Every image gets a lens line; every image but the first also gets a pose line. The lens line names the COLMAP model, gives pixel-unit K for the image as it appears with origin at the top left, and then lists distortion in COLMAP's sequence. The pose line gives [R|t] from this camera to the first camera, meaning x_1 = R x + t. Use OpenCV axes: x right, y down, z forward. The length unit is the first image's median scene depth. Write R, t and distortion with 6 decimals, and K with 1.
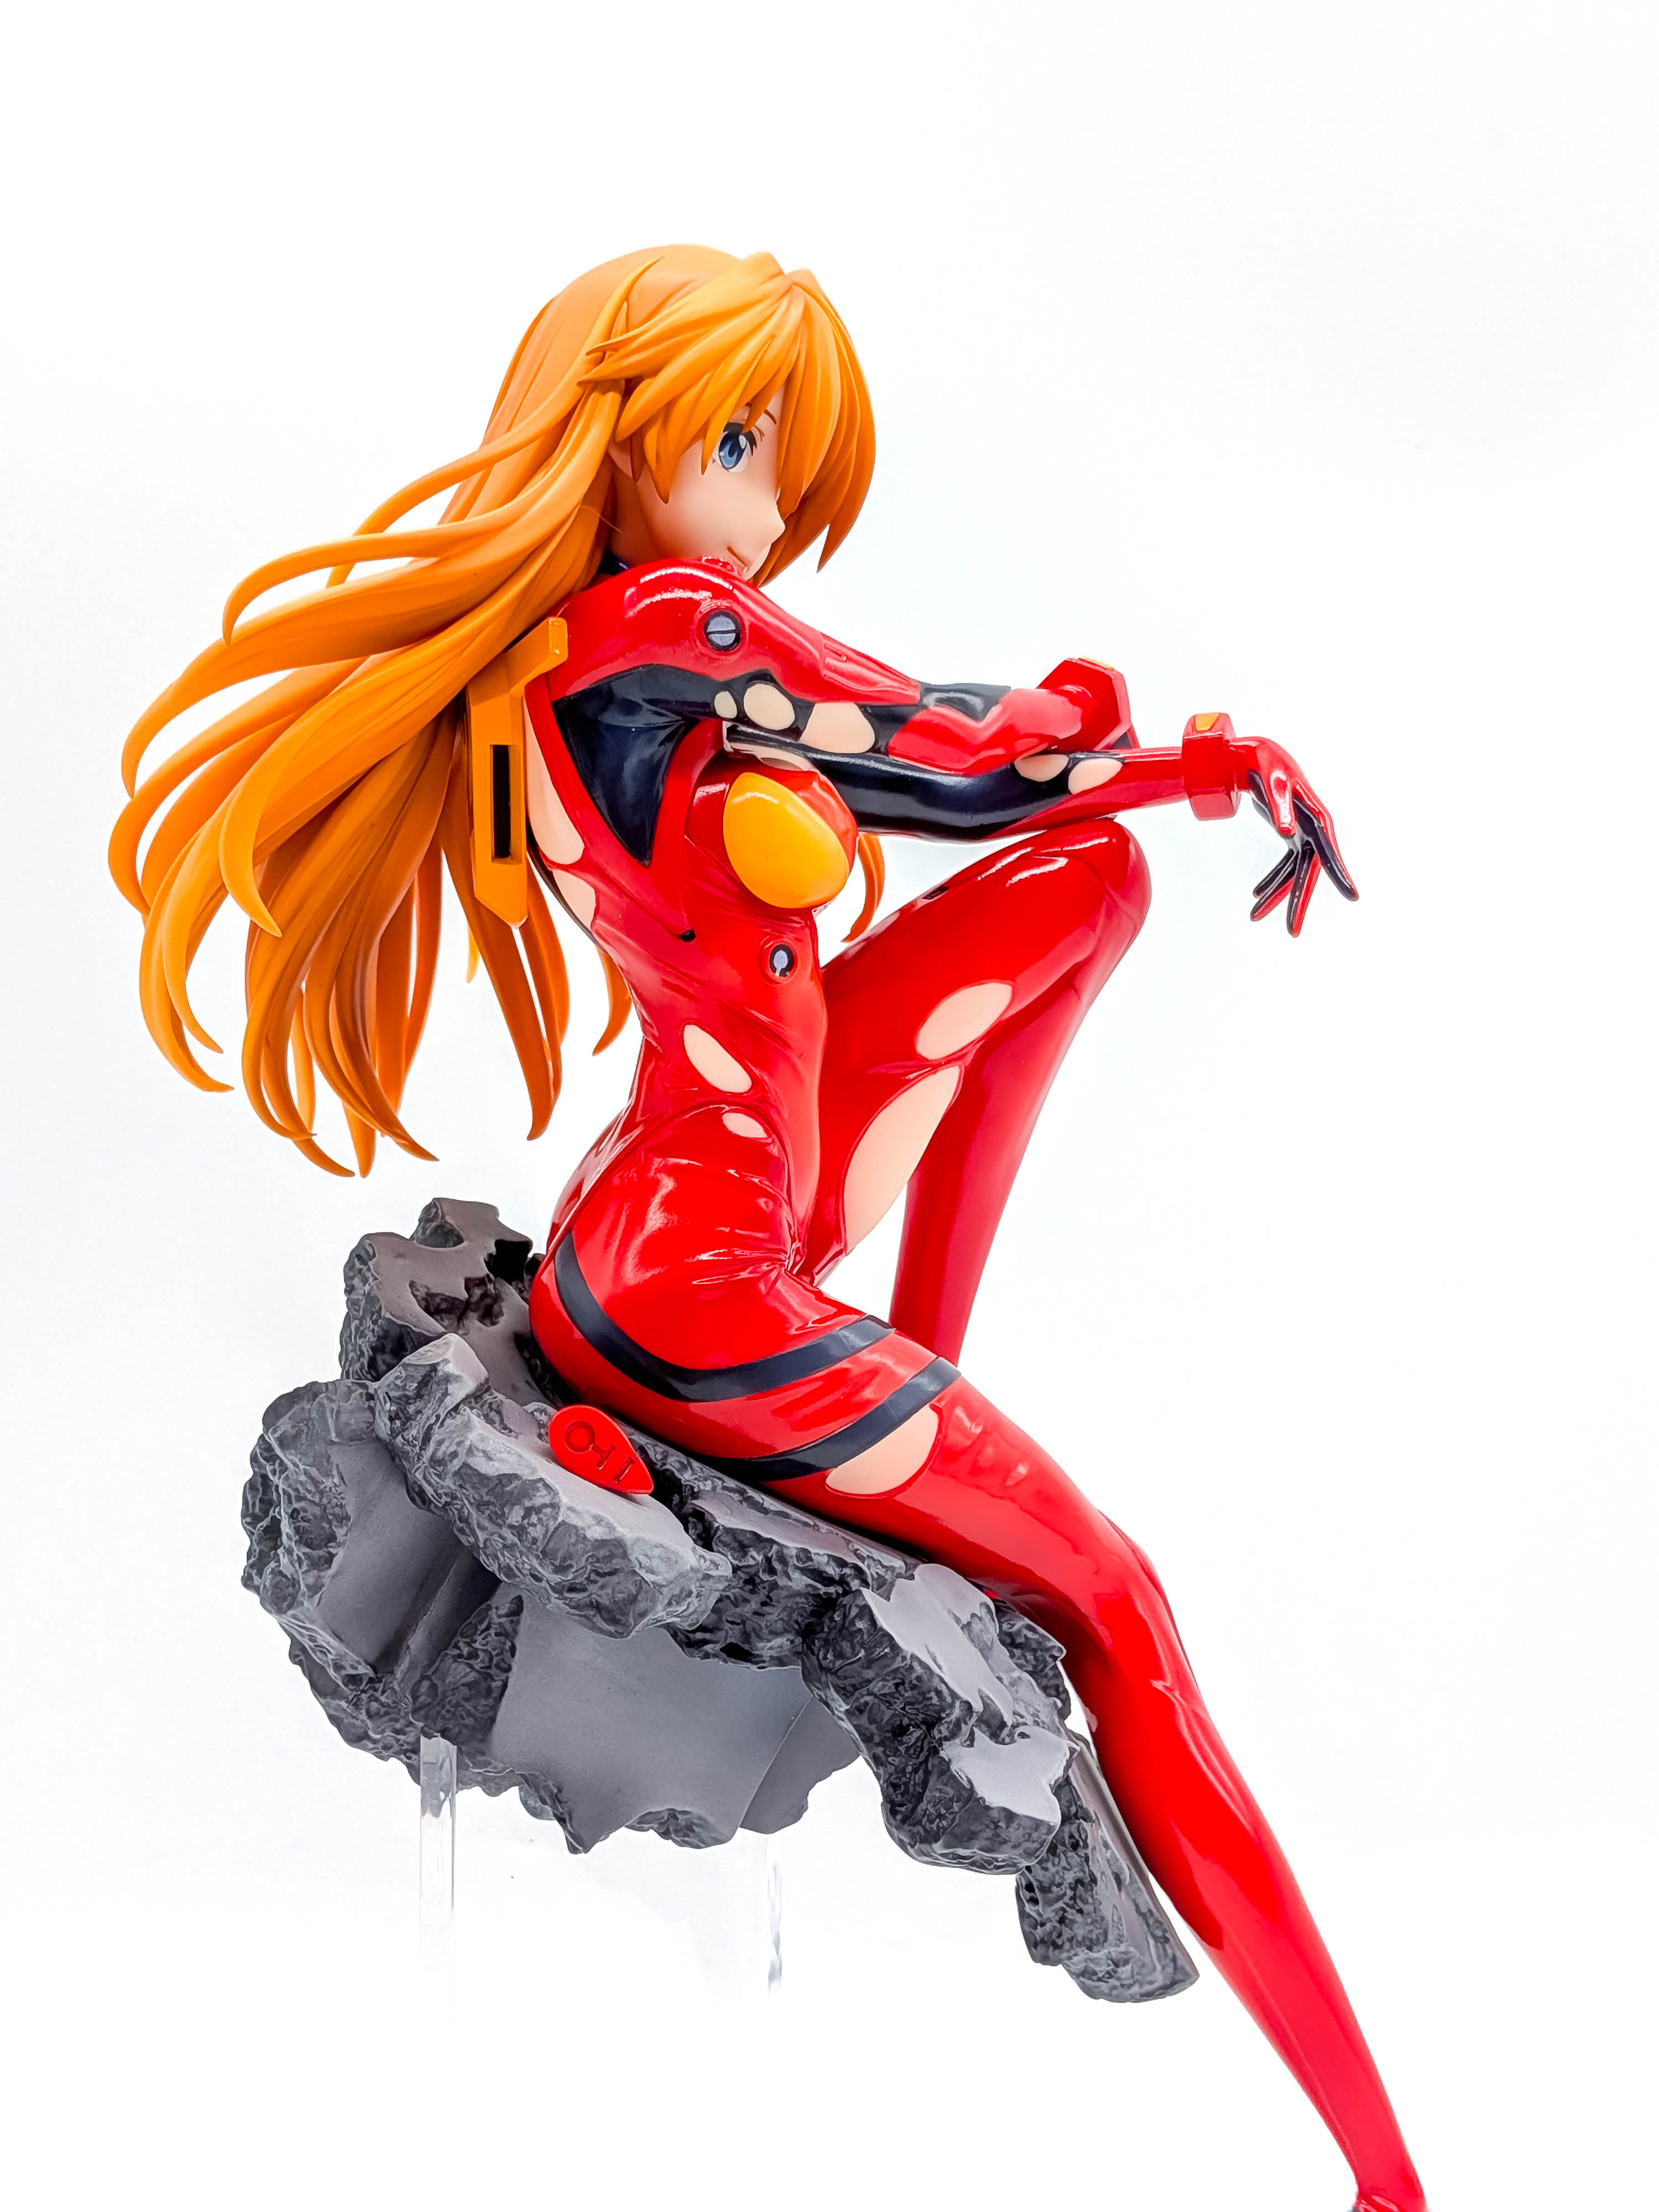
lens RADIAL K [[3306.4, 0, 866.6], [0, 3306.4, 1130.3], [0, 0, 1]] dist [0.053829, 0.000000]
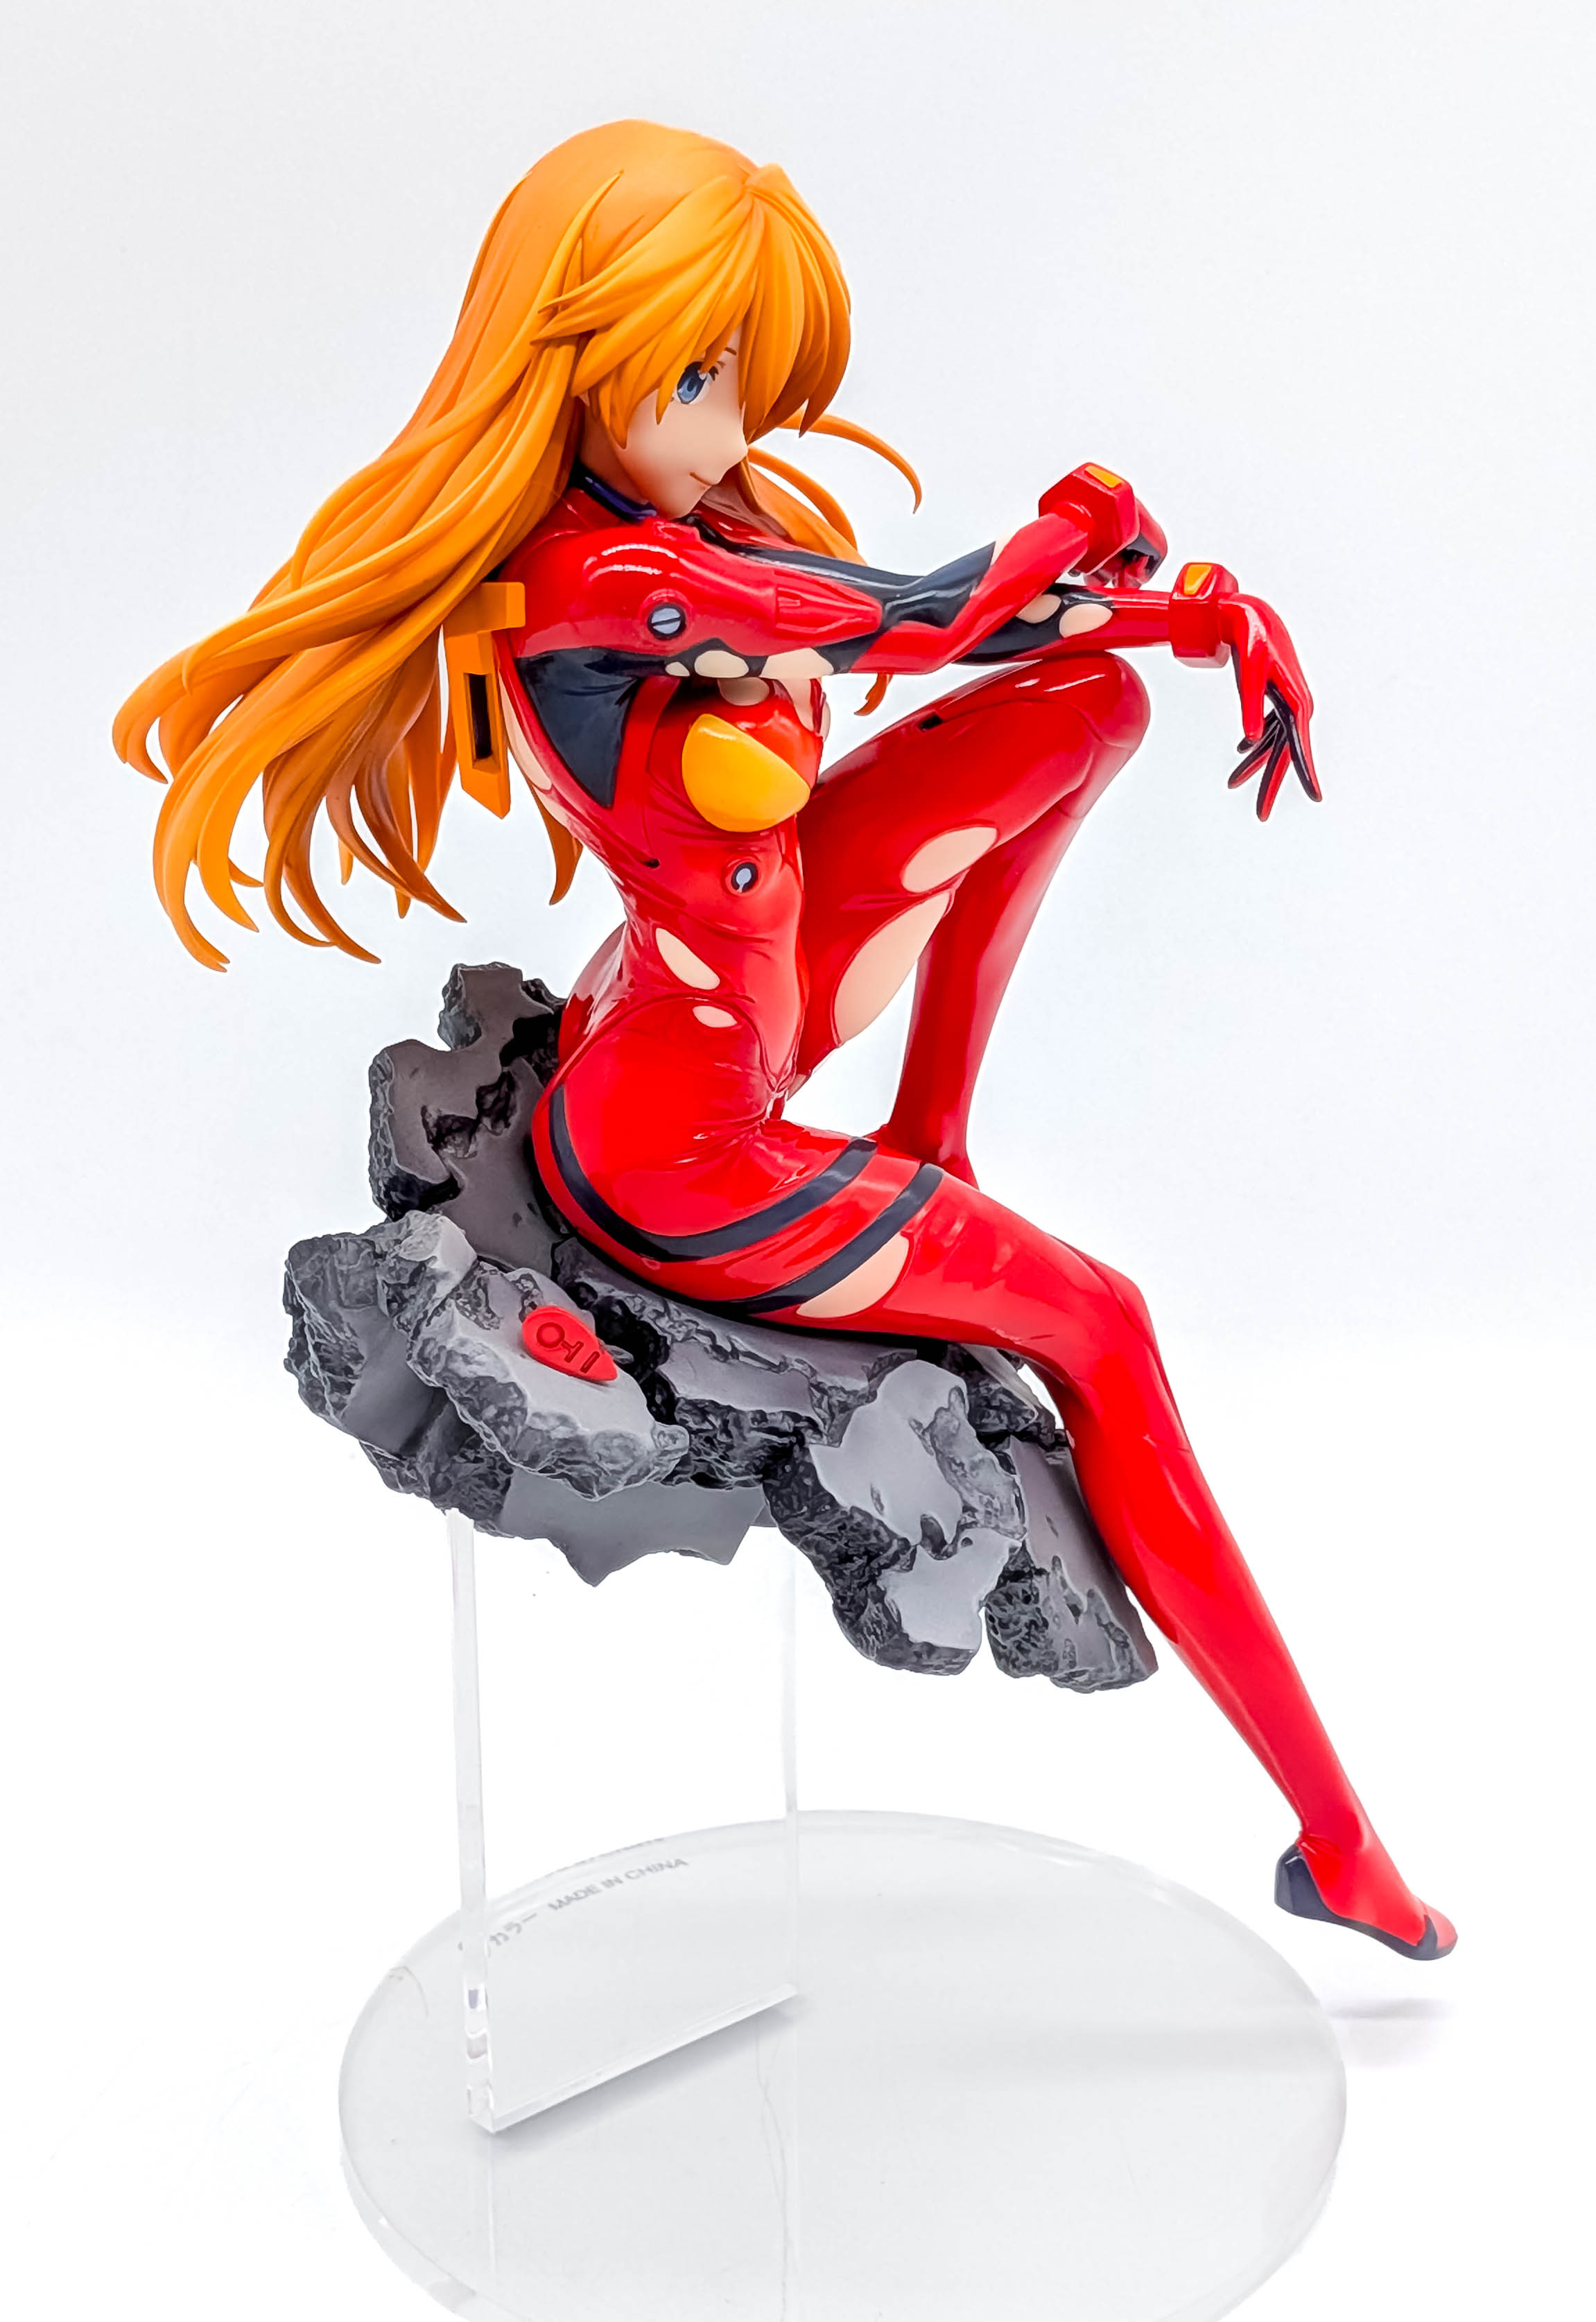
lens RADIAL K [[4124.8, 0, 813.2], [0, 4124.8, 1179.0], [0, 0, 1]] dist [0.069510, 0.000000]
pose [[0.989197, 0.052451, -0.136887, 0.181937], [0.007718, 0.913866, 0.405943, -0.500303], [0.146388, -0.402614, 0.903589, -0.221035]]
